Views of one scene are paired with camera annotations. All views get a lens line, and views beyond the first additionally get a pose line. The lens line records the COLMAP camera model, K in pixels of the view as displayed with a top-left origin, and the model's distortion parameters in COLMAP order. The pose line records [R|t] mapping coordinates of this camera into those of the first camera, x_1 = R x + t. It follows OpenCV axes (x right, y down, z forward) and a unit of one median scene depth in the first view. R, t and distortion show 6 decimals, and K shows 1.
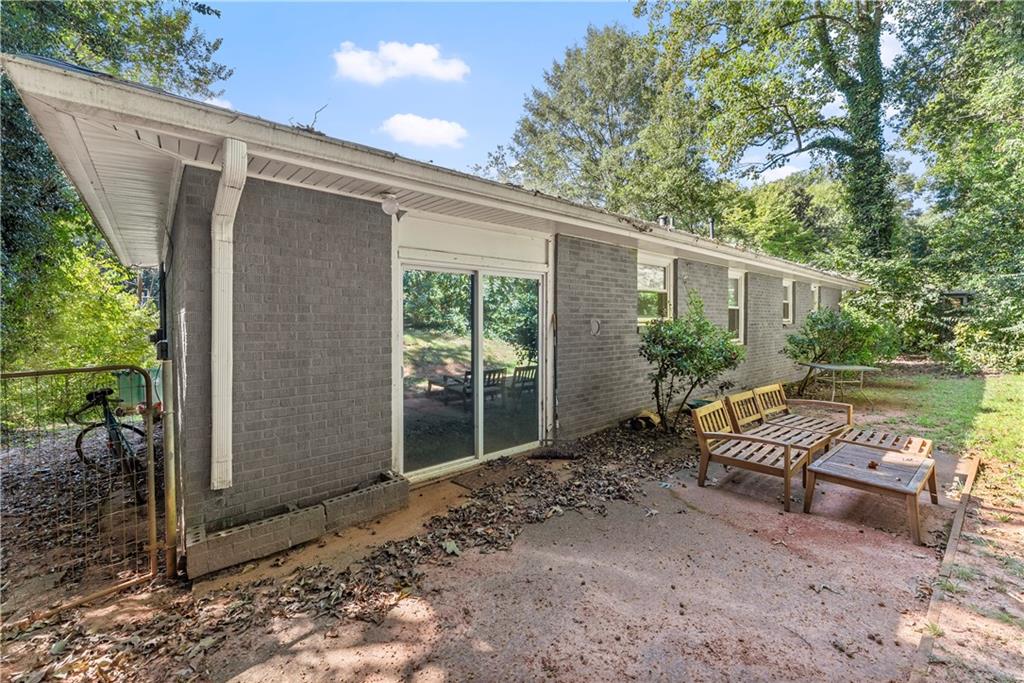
lens RADIAL K [[418.8, 0, 516.0], [0, 418.8, 334.8], [0, 0, 1]] dist [-0.003145, -0.000374]
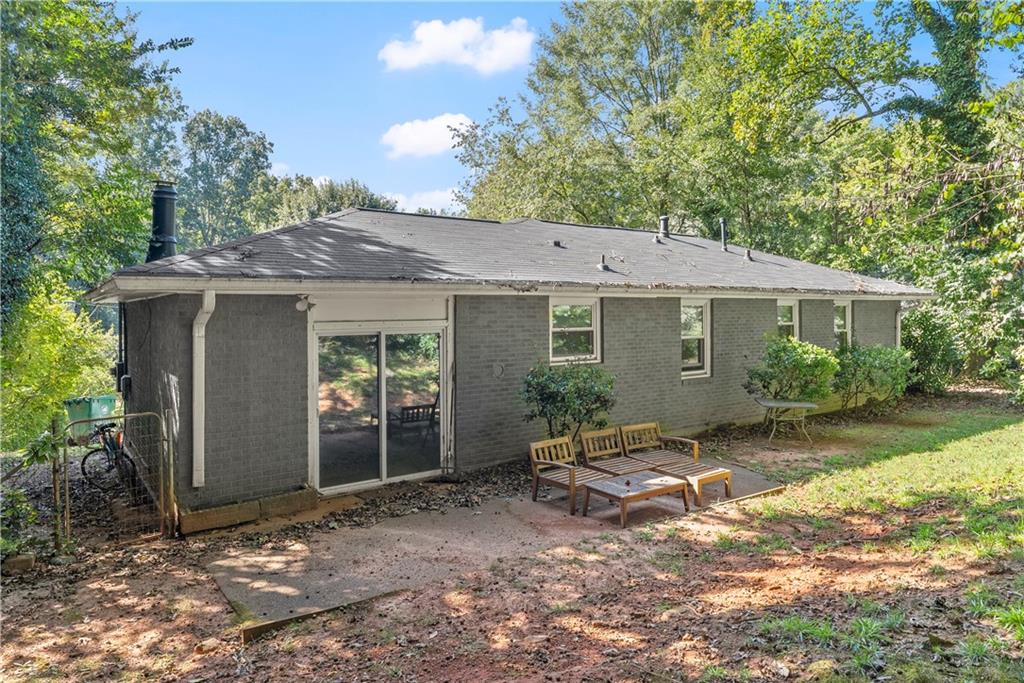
lens RADIAL K [[626.5, 0, 509.3], [0, 626.5, 330.4], [0, 0, 1]] dist [-0.008162, -0.001440]
pose [[0.996017, -0.005034, -0.089021, 0.457110], [0.004188, 0.999944, -0.009686, -0.135413], [0.089065, 0.009275, 0.995983, -0.835367]]
